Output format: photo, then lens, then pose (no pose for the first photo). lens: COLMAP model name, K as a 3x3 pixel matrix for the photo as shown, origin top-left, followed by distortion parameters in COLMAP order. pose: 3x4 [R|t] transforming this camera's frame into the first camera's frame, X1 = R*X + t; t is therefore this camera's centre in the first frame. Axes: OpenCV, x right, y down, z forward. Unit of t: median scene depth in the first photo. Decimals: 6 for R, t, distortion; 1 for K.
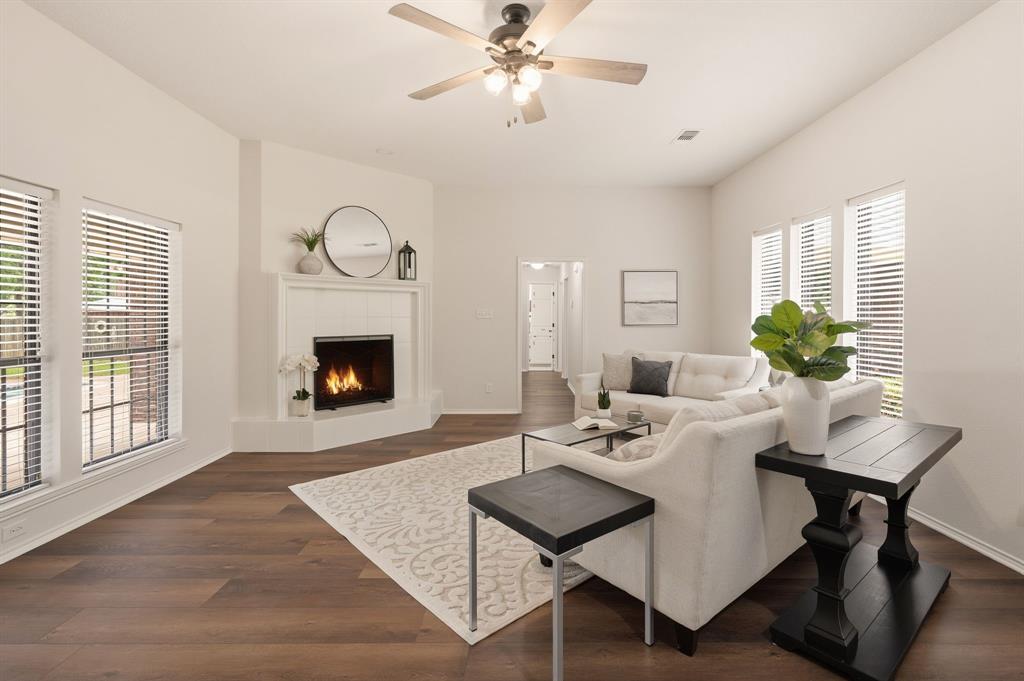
lens RADIAL K [[460.0, 0, 526.8], [0, 460.0, 323.9], [0, 0, 1]] dist [-0.008874, -0.000330]
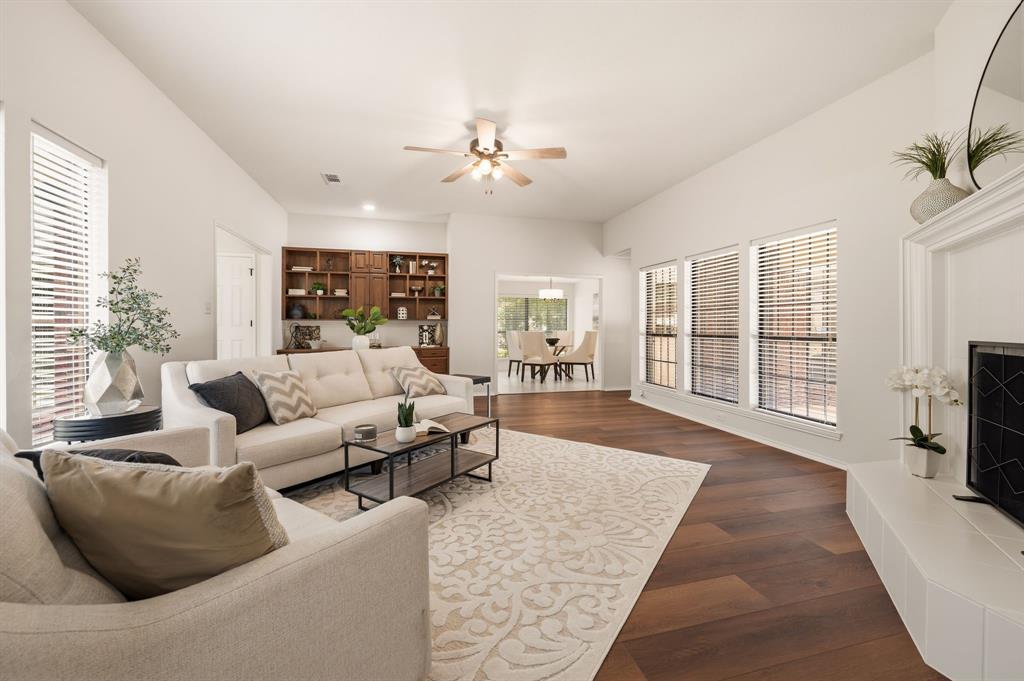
lens RADIAL K [[401.5, 0, 507.8], [0, 401.5, 334.4], [0, 0, 1]] dist [0.001211, 0.000341]
pose [[-0.975333, 0.005053, -0.220681, 0.120531], [-0.001246, 0.999596, 0.028395, 0.012926], [0.220736, 0.027970, -0.974933, 1.339336]]
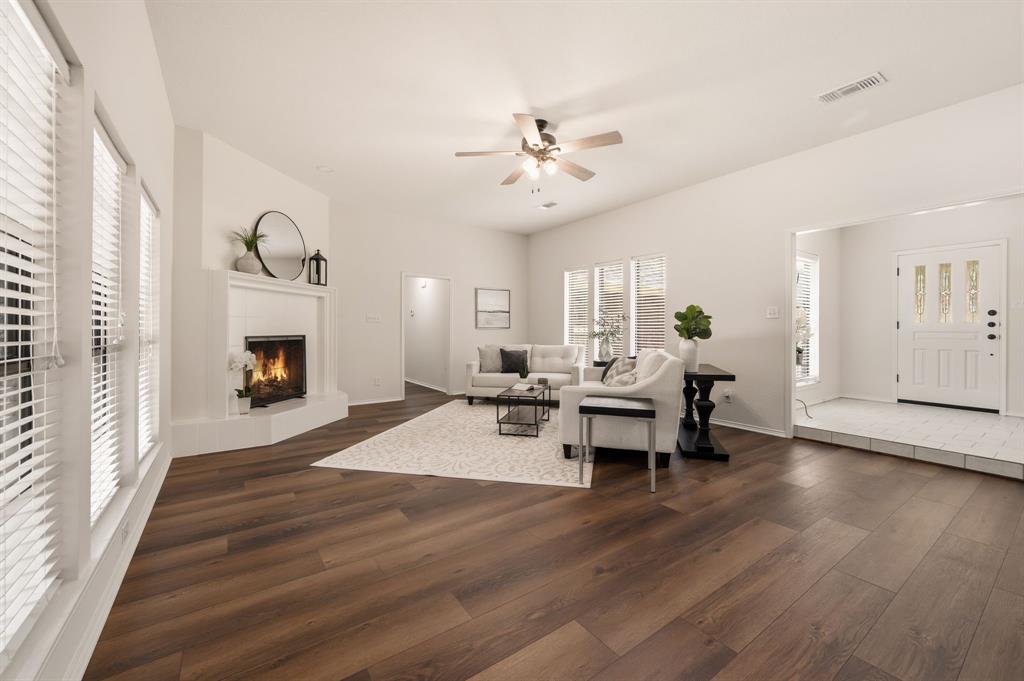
lens RADIAL K [[401.5, 0, 510.9], [0, 401.5, 329.3], [0, 0, 1]] dist [0.001211, 0.000341]
pose [[0.829018, -0.001520, 0.559220, -0.484873], [0.013635, 0.999754, -0.017495, 0.037944], [-0.559056, 0.022129, 0.828834, -0.058453]]
